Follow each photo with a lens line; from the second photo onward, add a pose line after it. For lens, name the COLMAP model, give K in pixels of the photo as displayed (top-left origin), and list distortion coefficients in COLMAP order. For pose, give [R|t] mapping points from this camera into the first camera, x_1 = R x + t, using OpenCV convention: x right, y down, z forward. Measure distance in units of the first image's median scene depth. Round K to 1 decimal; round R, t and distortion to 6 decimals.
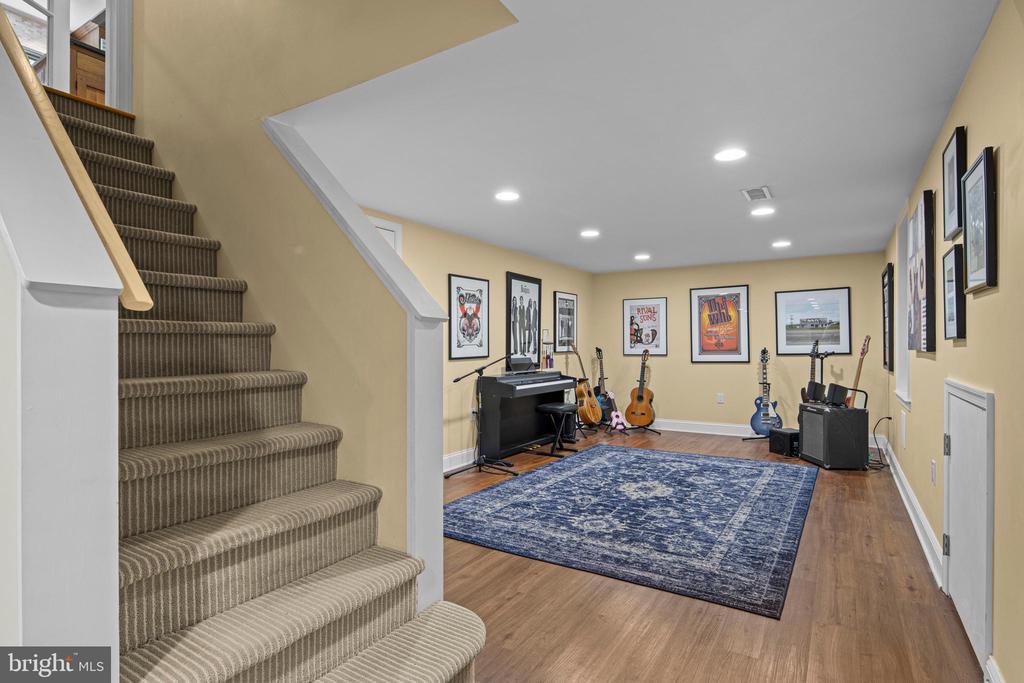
lens RADIAL K [[526.4, 0, 510.6], [0, 526.4, 344.2], [0, 0, 1]] dist [0.000260, -0.001278]
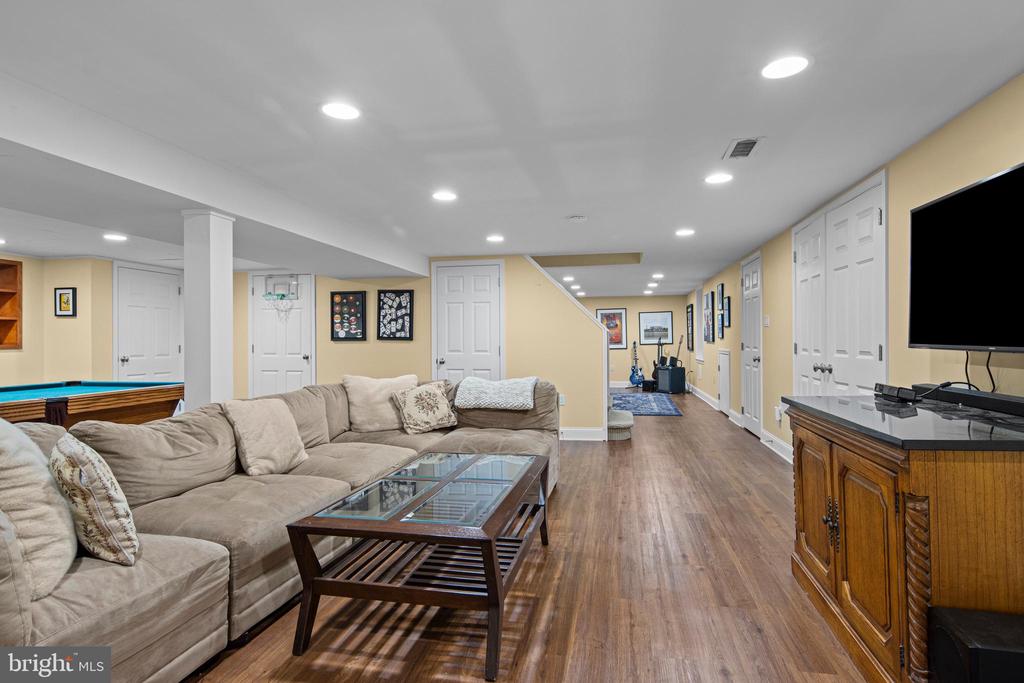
lens RADIAL K [[526.4, 0, 514.5], [0, 526.4, 339.7], [0, 0, 1]] dist [0.000260, -0.001278]
pose [[0.934860, -0.005221, 0.354978, -0.676858], [0.004477, 0.999986, 0.002918, -0.005923], [-0.354988, -0.001139, 0.934870, -0.720671]]
